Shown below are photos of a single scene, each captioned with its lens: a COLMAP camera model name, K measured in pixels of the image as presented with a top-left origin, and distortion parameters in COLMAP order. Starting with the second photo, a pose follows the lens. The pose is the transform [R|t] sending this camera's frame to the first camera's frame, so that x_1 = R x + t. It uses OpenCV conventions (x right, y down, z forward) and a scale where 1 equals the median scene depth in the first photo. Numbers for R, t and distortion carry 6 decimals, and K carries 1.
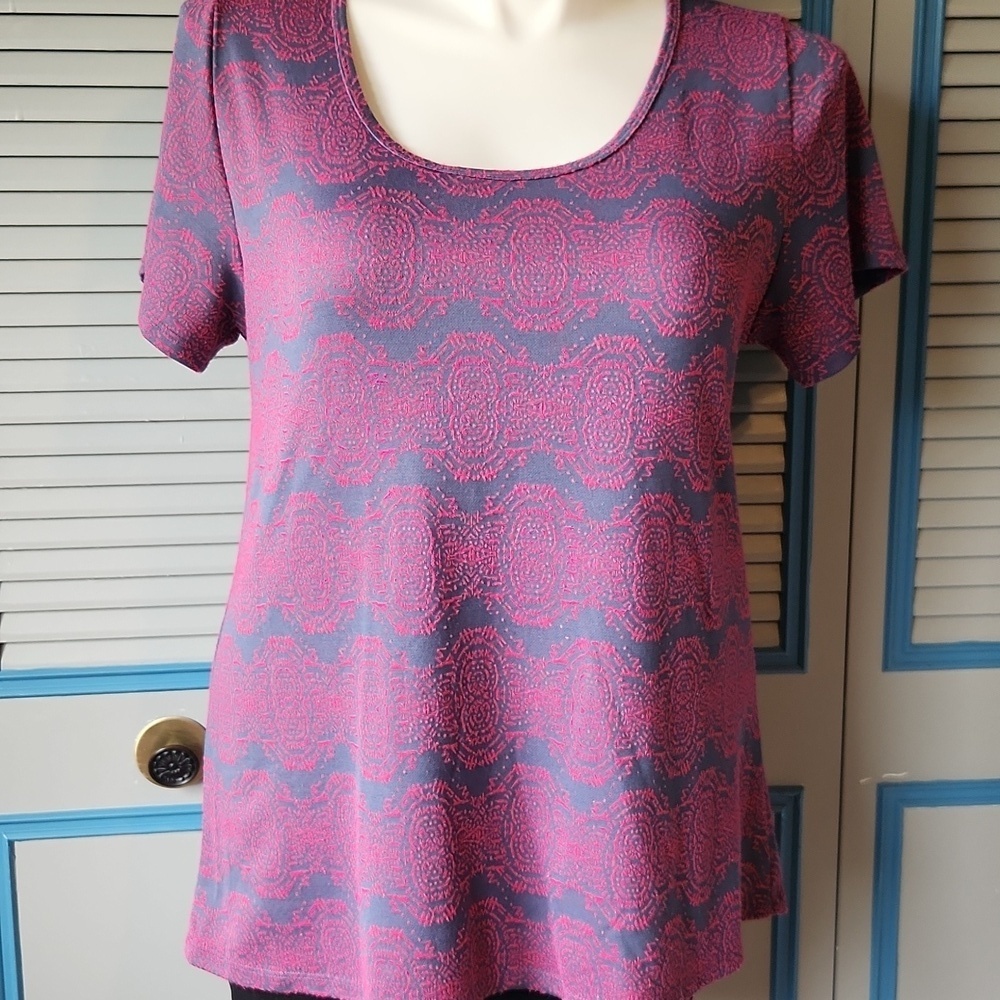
lens RADIAL K [[1490.0, 0, 519.5], [0, 1490.0, 468.1], [0, 0, 1]] dist [0.093701, 0.000000]
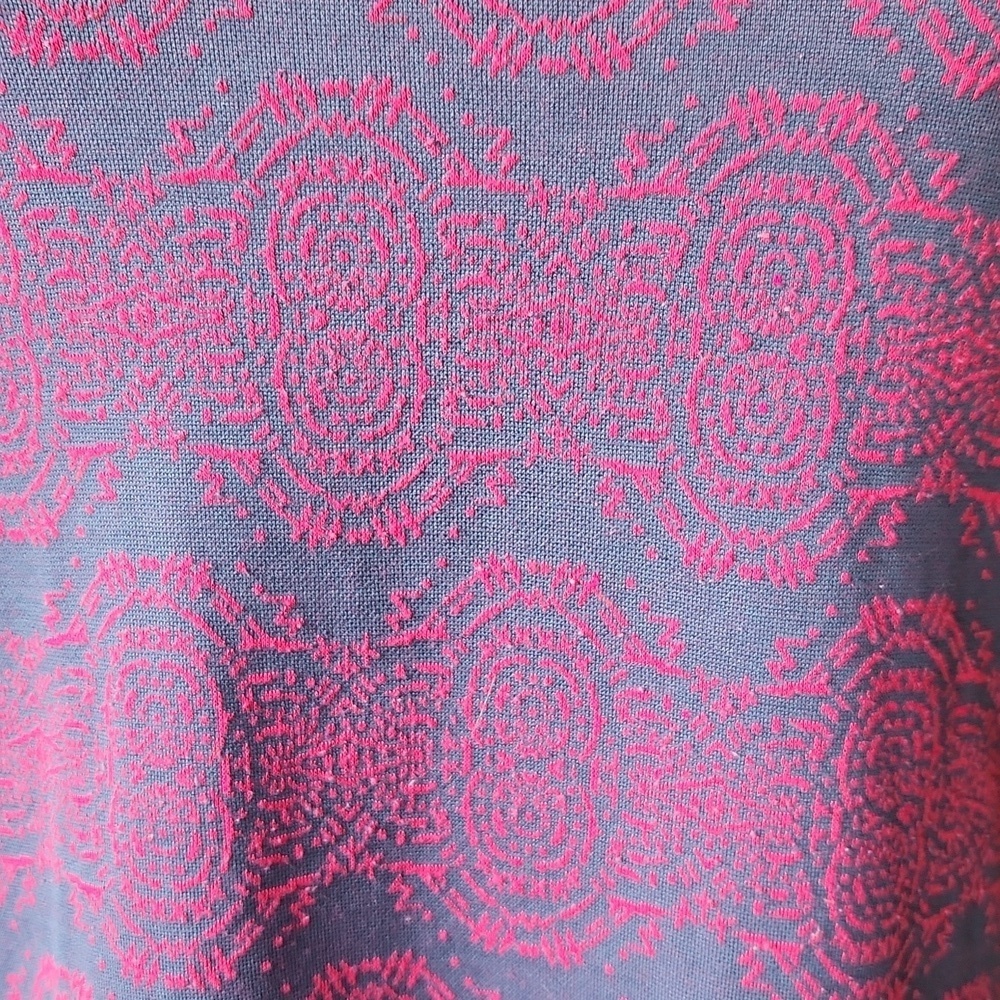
lens RADIAL K [[1490.0, 0, 519.2], [0, 1490.0, 457.8], [0, 0, 1]] dist [0.093701, 0.000000]
pose [[0.997724, 0.023389, -0.063248, 0.026912], [-0.022964, 0.999709, 0.007451, -0.013786], [0.063404, -0.005981, 0.997970, 0.659717]]
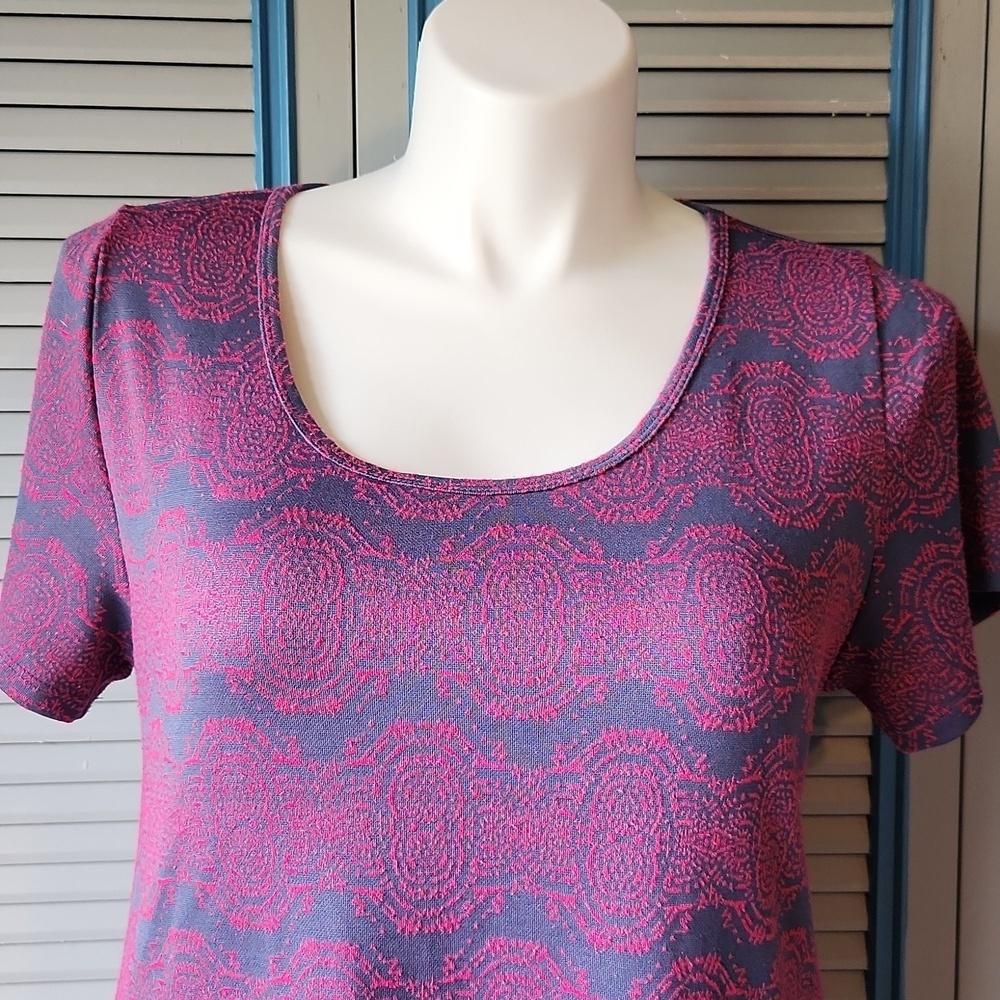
lens RADIAL K [[1490.0, 0, 516.3], [0, 1490.0, 475.6], [0, 0, 1]] dist [0.093701, 0.000000]
pose [[0.999234, 0.009719, -0.037918, 0.033960], [-0.013118, 0.995815, -0.090448, -0.135799], [0.036880, 0.090876, 0.995179, 0.294366]]
